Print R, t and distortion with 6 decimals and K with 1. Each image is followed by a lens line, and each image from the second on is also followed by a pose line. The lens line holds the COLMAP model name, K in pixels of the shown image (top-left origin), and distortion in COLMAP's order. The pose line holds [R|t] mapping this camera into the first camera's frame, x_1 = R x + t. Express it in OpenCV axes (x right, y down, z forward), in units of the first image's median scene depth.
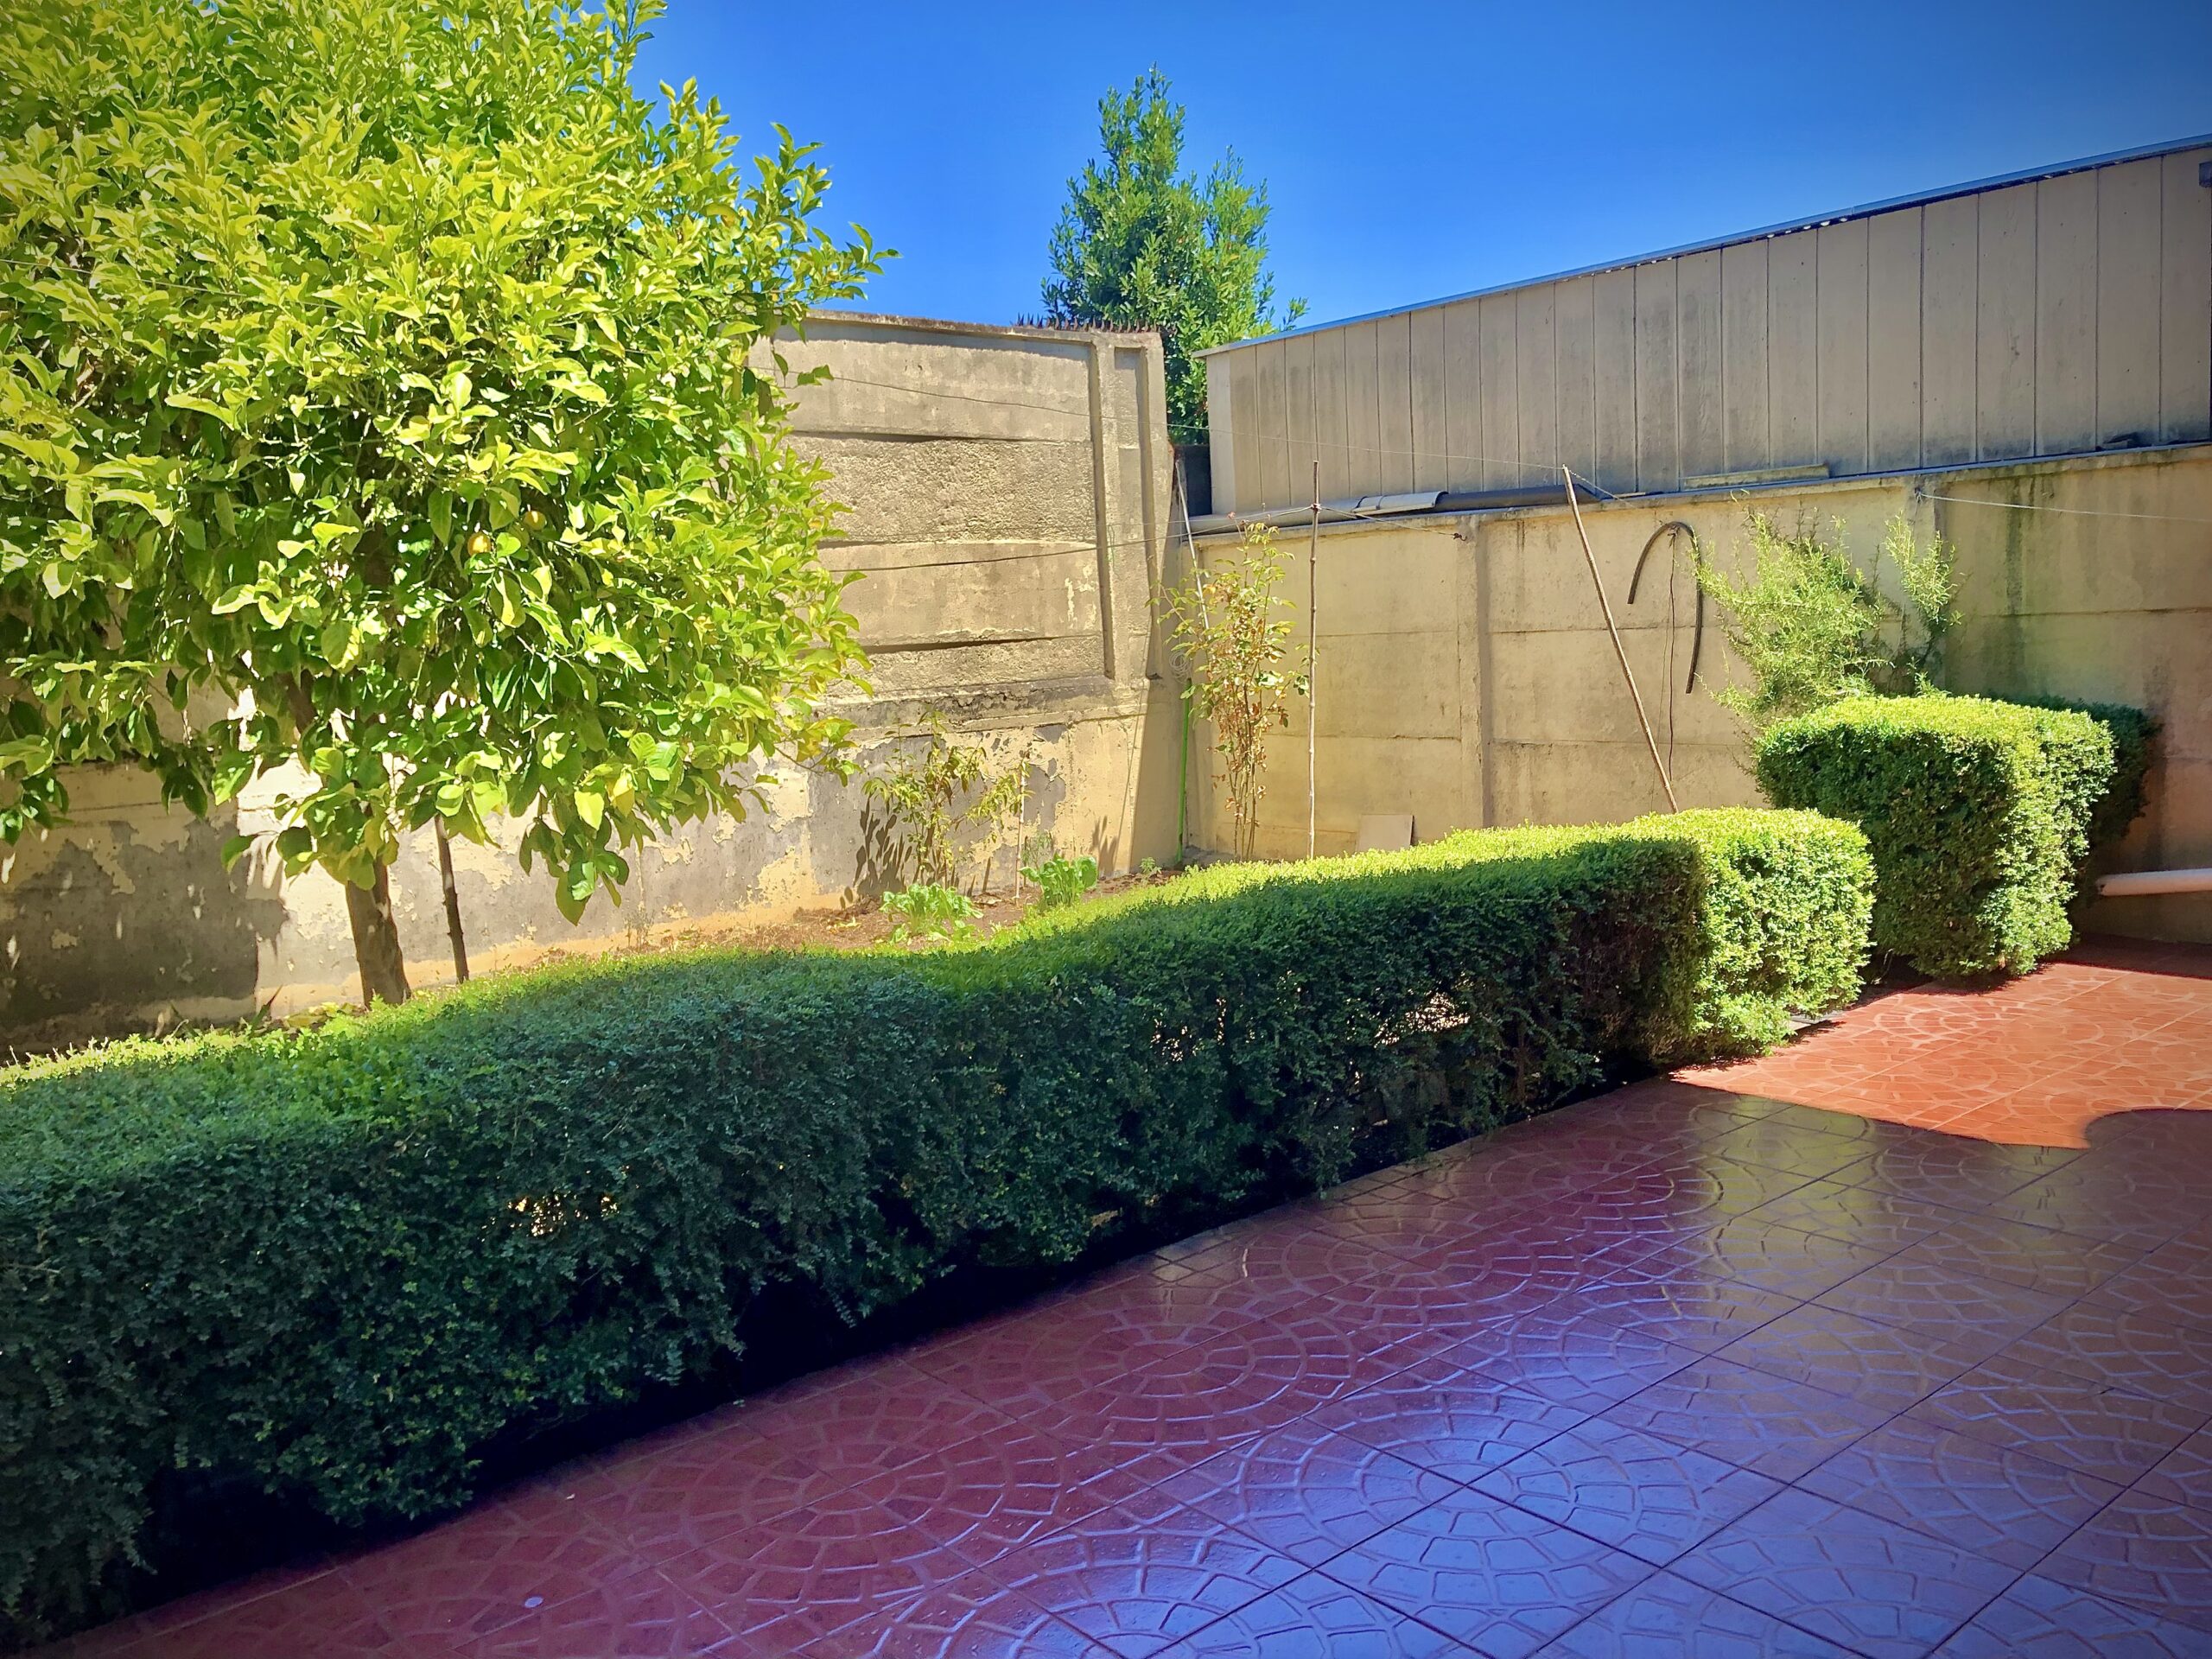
lens RADIAL K [[1793.9, 0, 1106.0], [0, 1793.9, 829.5], [0, 0, 1]] dist [0.005859, 0.001355]
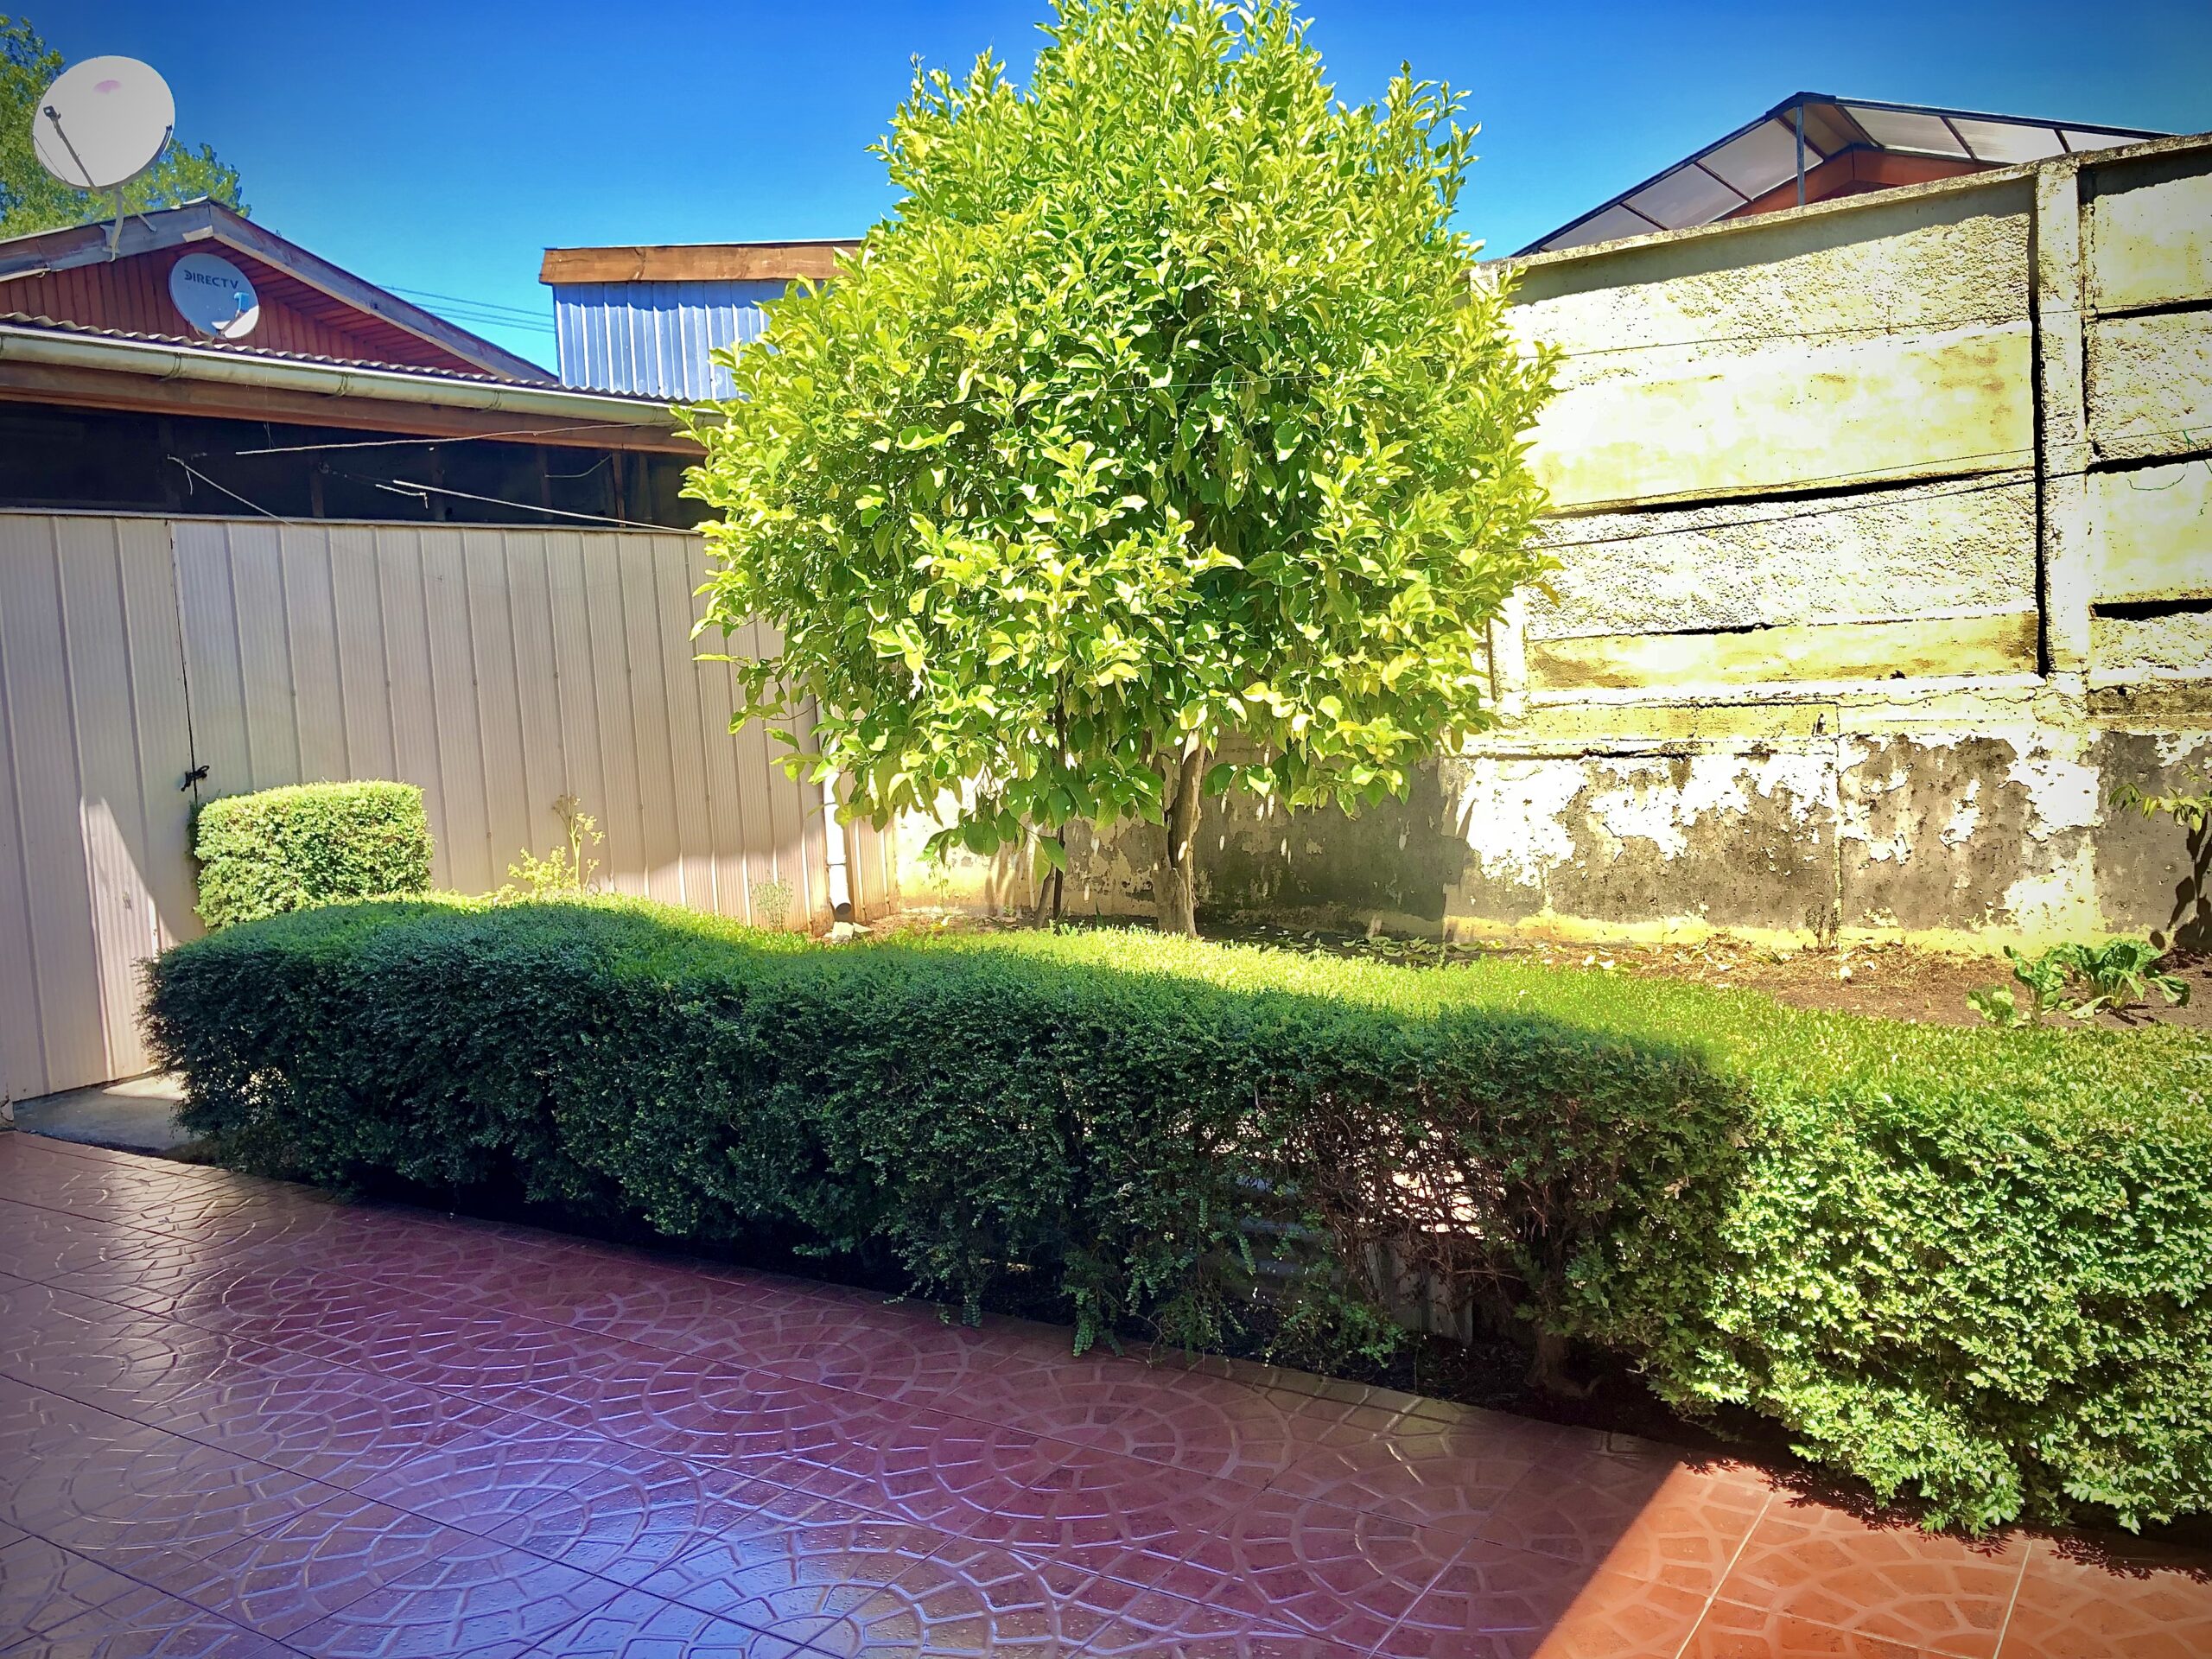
lens RADIAL K [[1830.6, 0, 1098.1], [0, 1830.6, 843.4], [0, 0, 1]] dist [0.001704, 0.002923]
pose [[0.284395, 0.132972, -0.949441, 0.556338], [-0.068822, 0.990611, 0.118123, -0.077540], [0.956234, 0.031749, 0.290876, 0.461498]]
